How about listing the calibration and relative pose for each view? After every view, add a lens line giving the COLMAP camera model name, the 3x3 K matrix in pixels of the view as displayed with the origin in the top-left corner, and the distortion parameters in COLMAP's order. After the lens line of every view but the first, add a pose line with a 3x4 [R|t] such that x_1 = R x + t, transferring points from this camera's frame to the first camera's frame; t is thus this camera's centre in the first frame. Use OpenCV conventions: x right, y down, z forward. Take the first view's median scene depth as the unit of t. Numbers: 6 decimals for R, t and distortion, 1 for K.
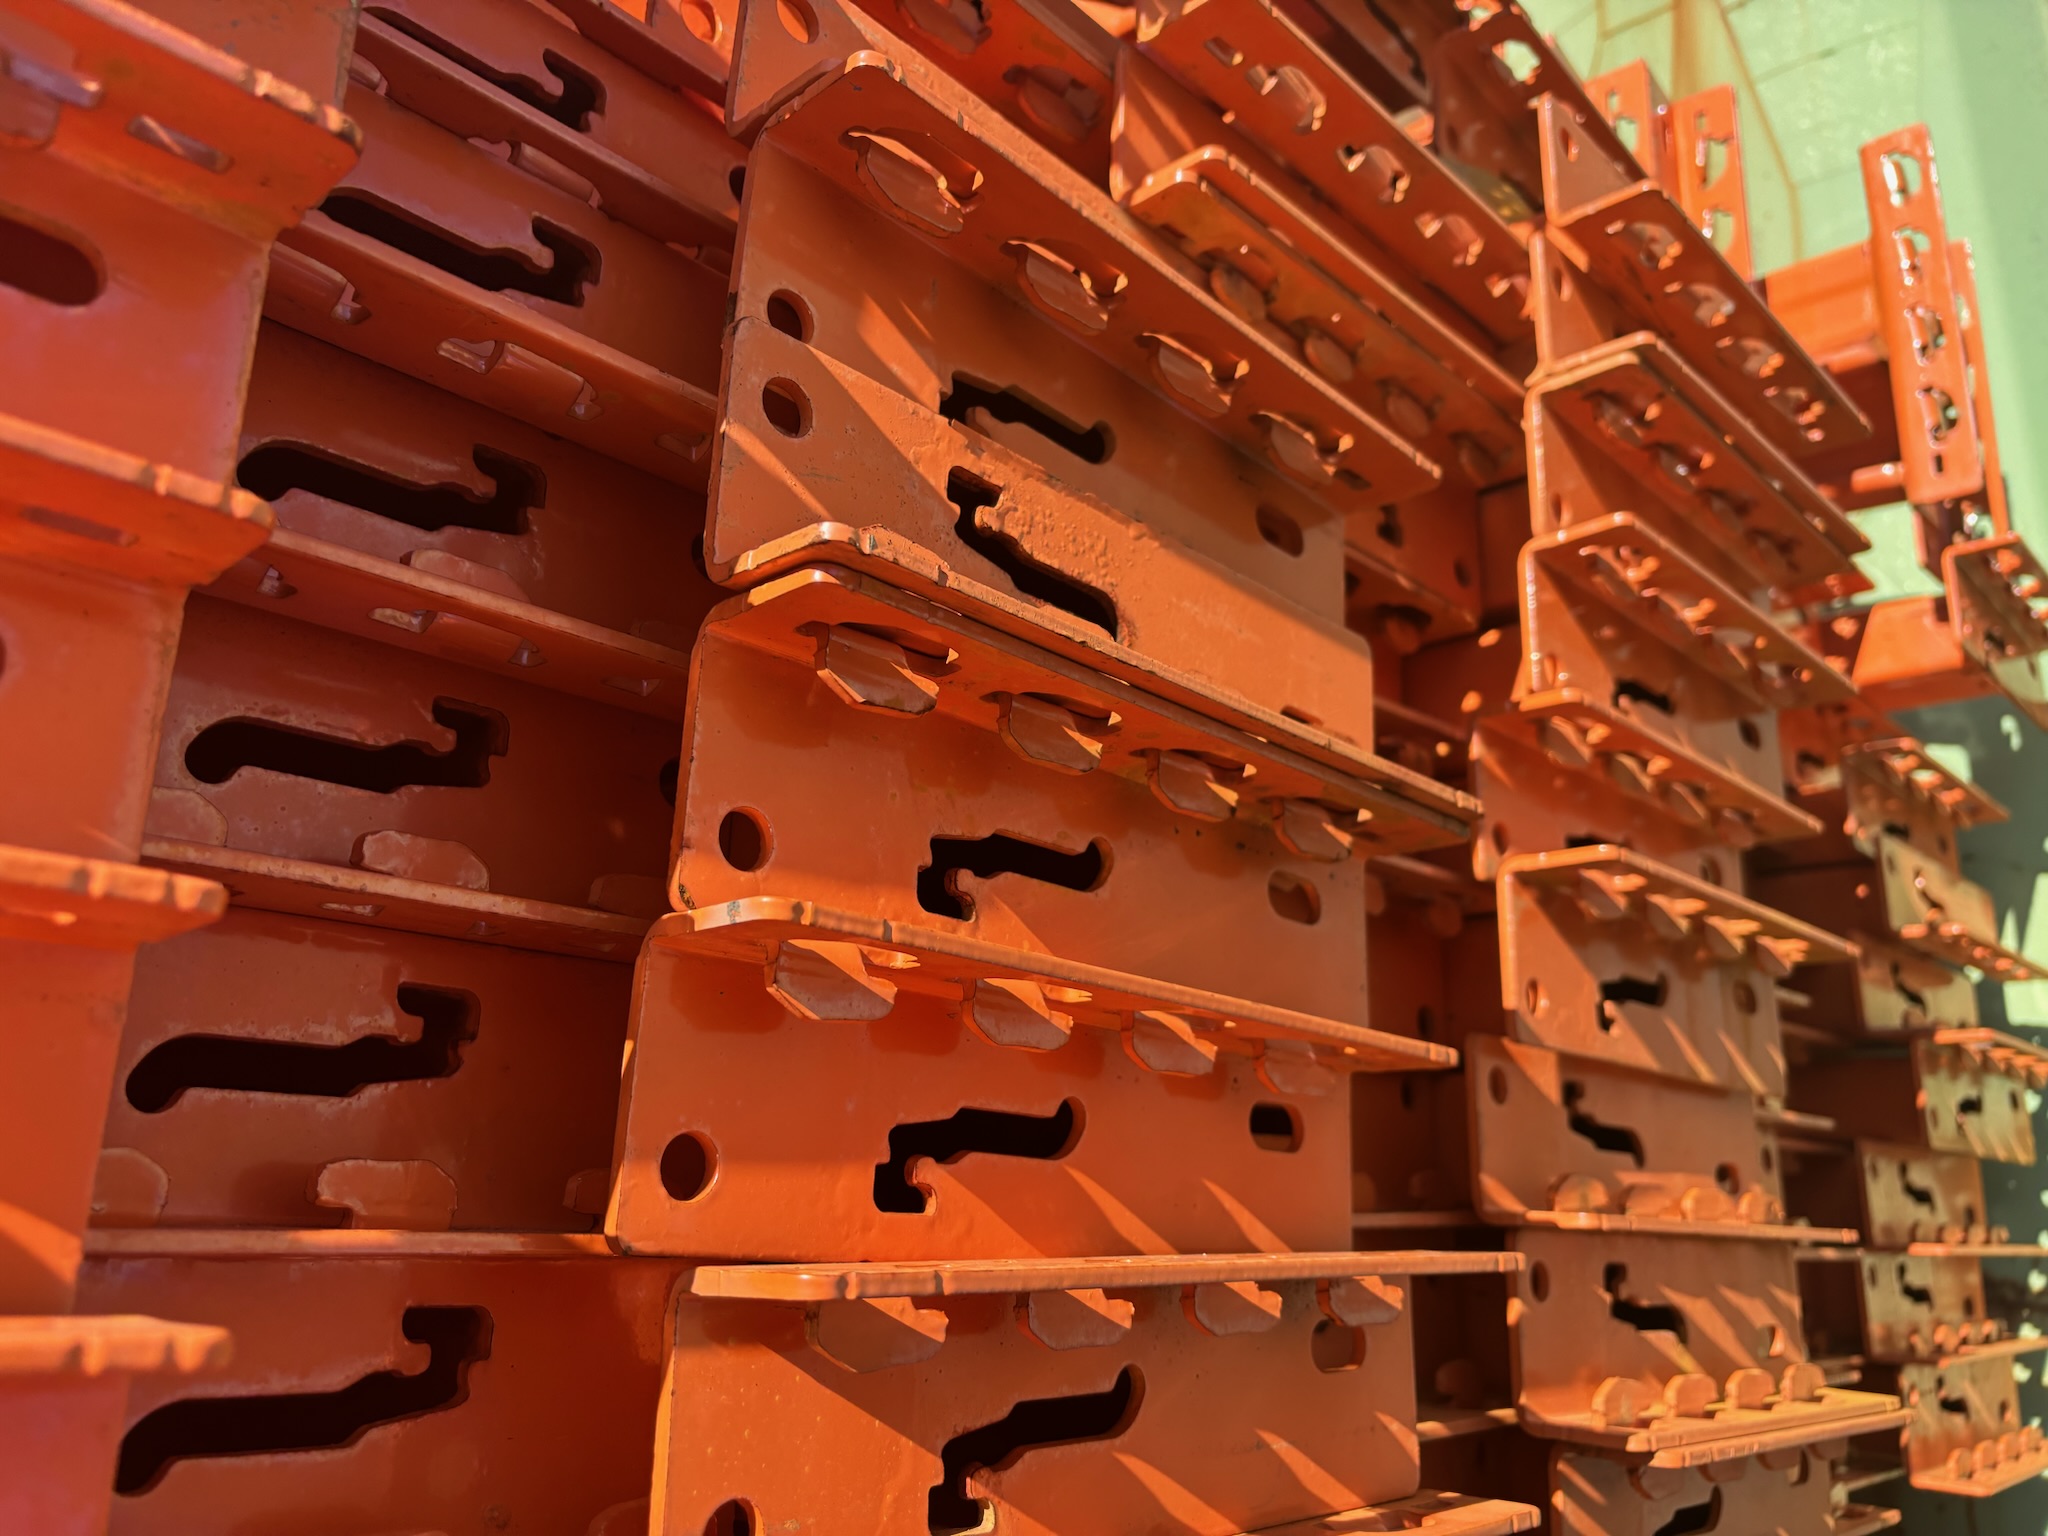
lens RADIAL K [[1576.9, 0, 1035.9], [0, 1576.9, 767.3], [0, 0, 1]] dist [0.020107, -0.031440]
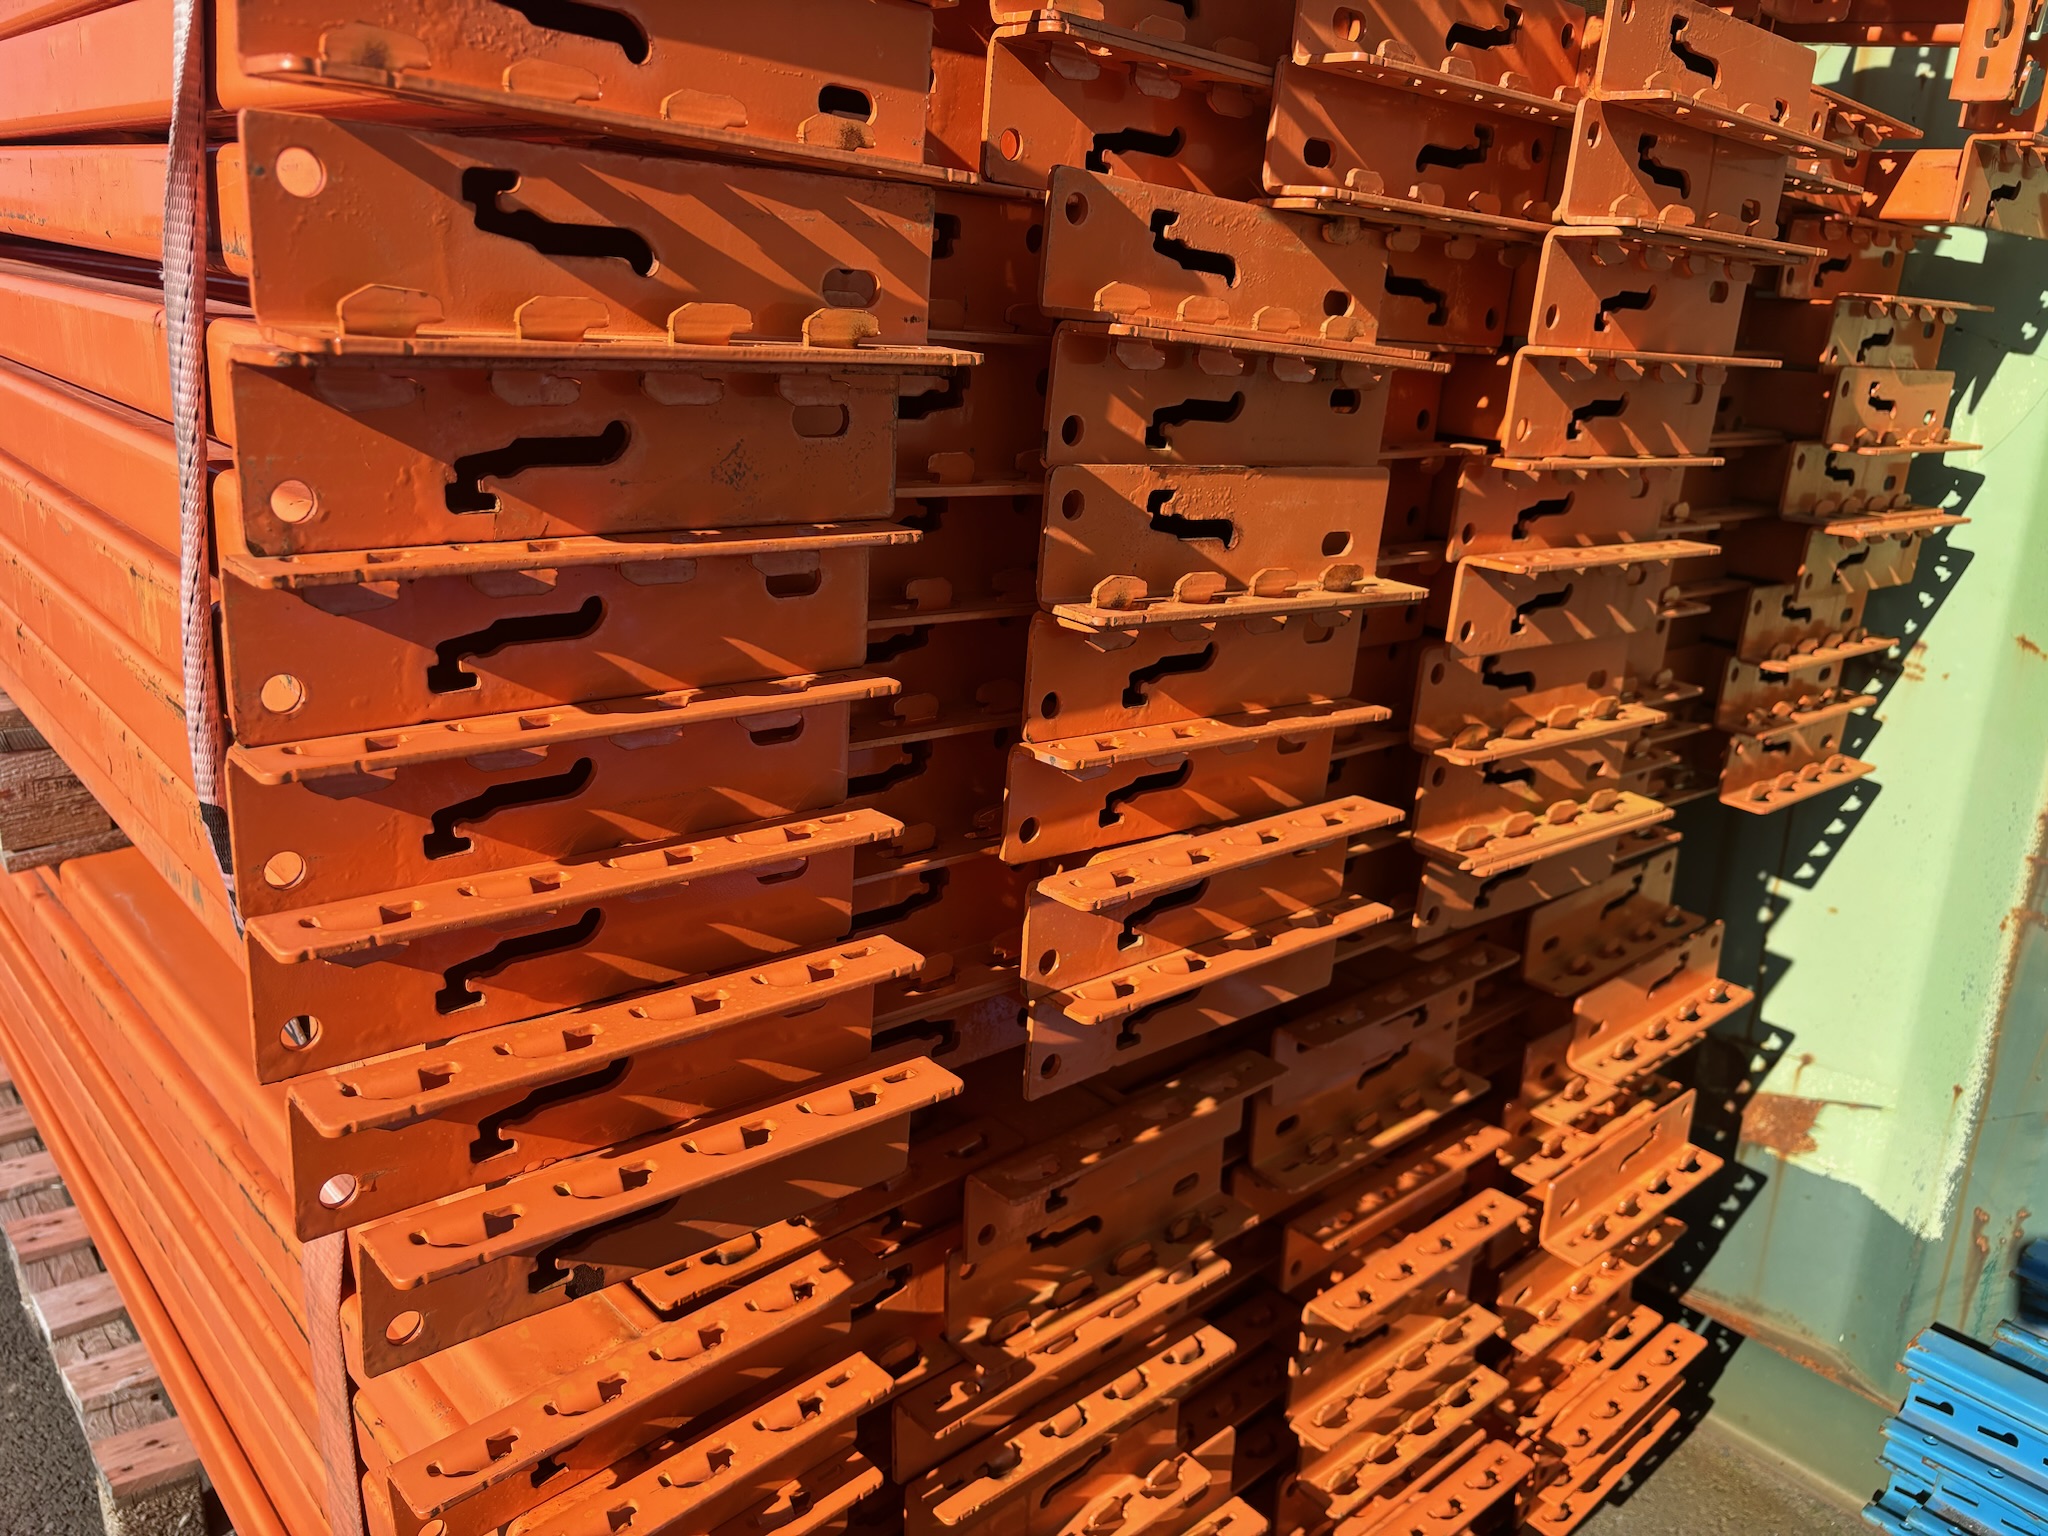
lens RADIAL K [[1576.9, 0, 1025.5], [0, 1576.9, 768.4], [0, 0, 1]] dist [0.020107, -0.031440]
pose [[0.995055, 0.068628, -0.071803, -0.035327], [-0.018264, 0.837005, 0.546891, -0.783783], [0.097631, -0.542875, 0.834119, -0.671685]]
